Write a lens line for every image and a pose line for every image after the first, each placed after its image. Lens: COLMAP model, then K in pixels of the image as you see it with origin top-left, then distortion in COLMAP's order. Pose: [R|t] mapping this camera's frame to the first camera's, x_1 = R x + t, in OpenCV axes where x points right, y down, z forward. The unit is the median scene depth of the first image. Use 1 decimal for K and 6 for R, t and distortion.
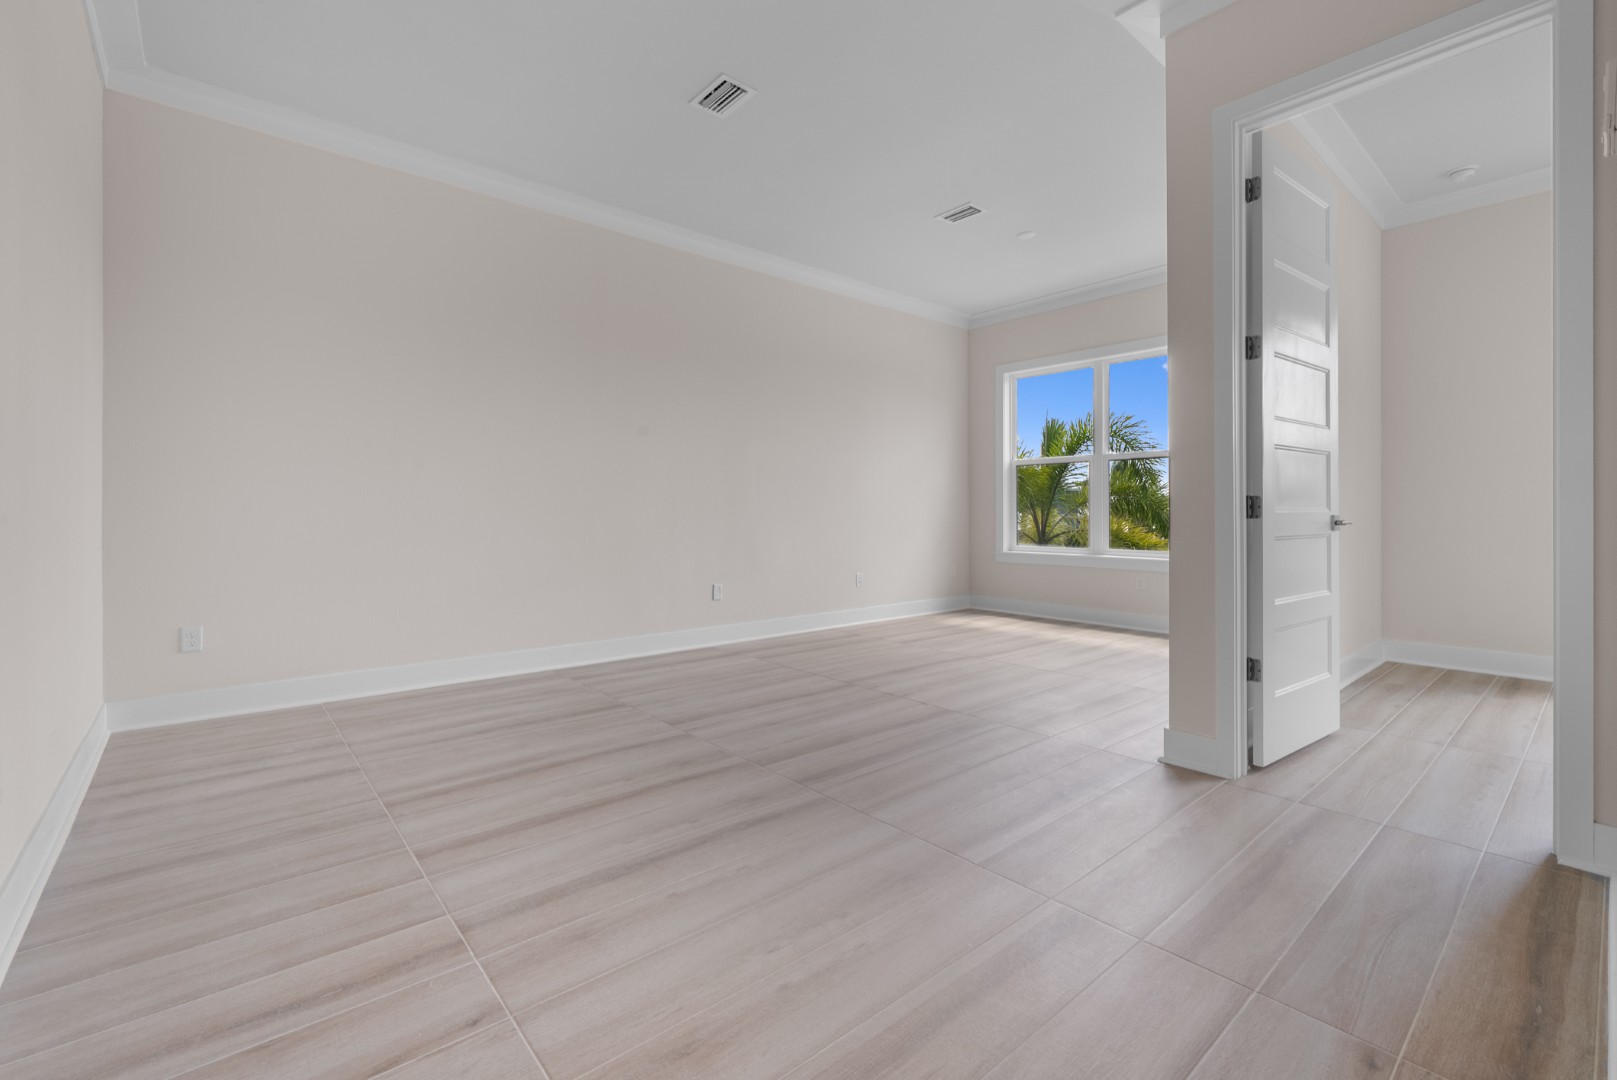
lens RADIAL K [[735.5, 0, 802.0], [0, 735.5, 533.2], [0, 0, 1]] dist [0.000325, 0.000125]
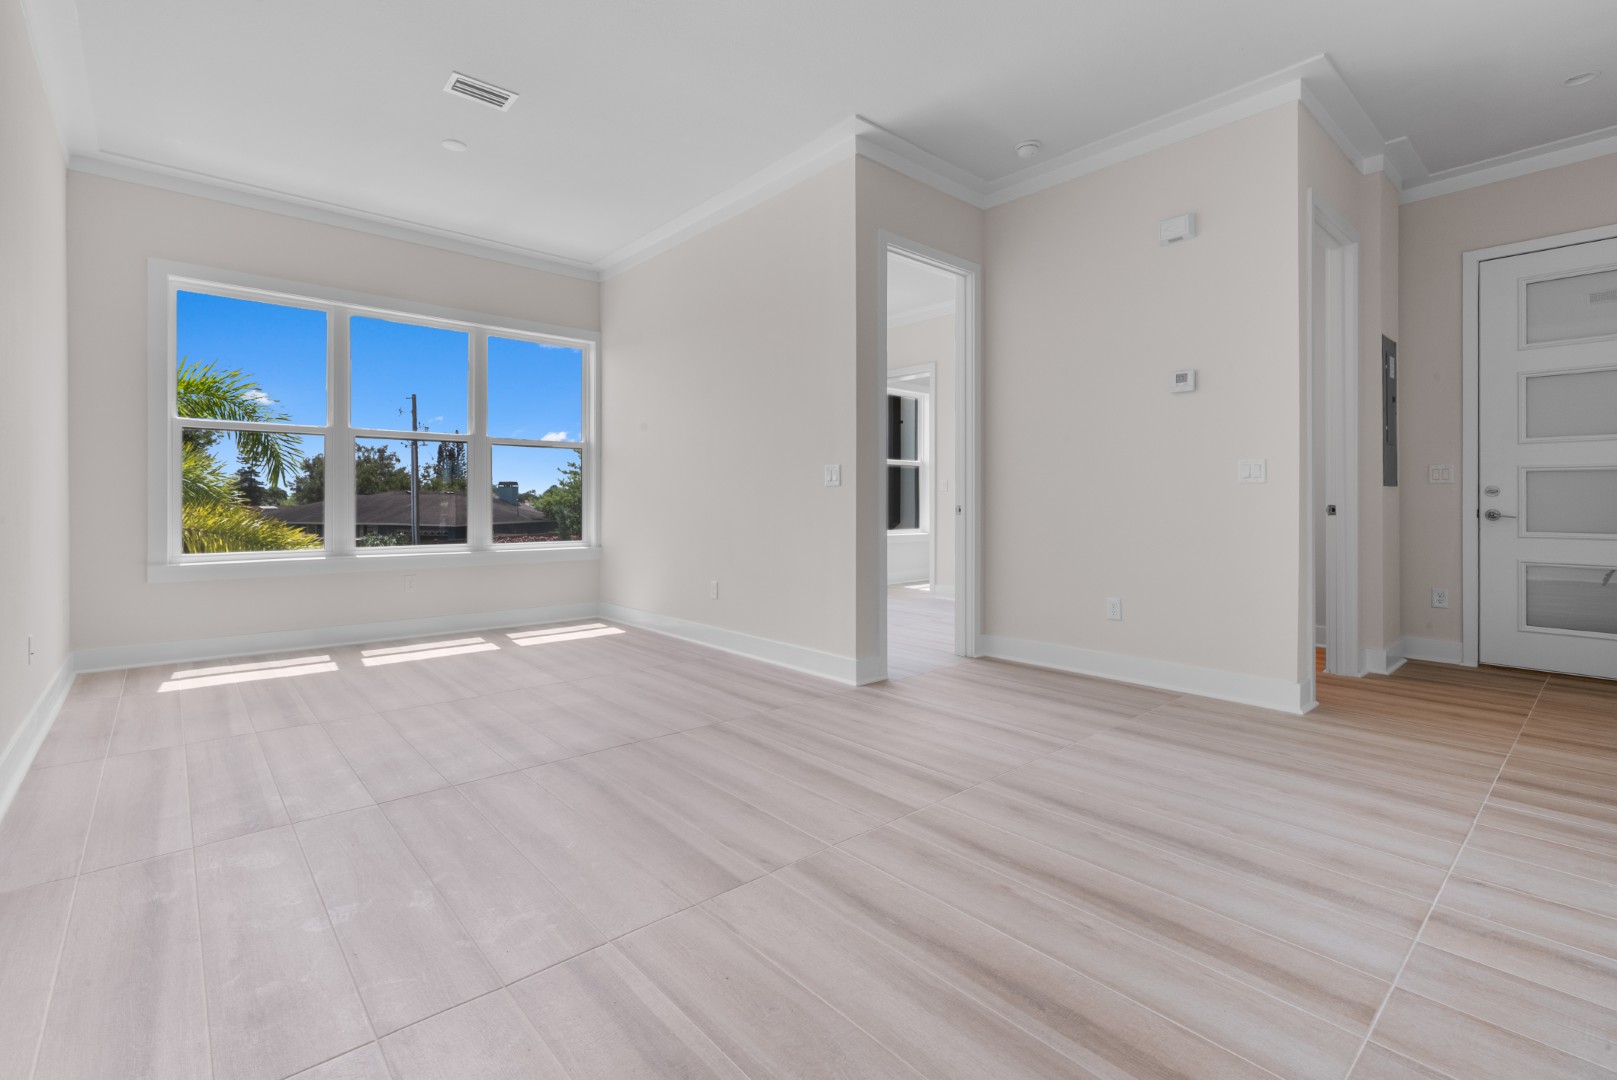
lens RADIAL K [[735.5, 0, 802.0], [0, 735.5, 533.2], [0, 0, 1]] dist [0.000325, 0.000125]
pose [[-0.045105, -0.038505, 0.998240, -1.156330], [0.022777, 0.998957, 0.039562, -0.042568], [-0.998723, 0.024521, -0.044181, 1.540488]]
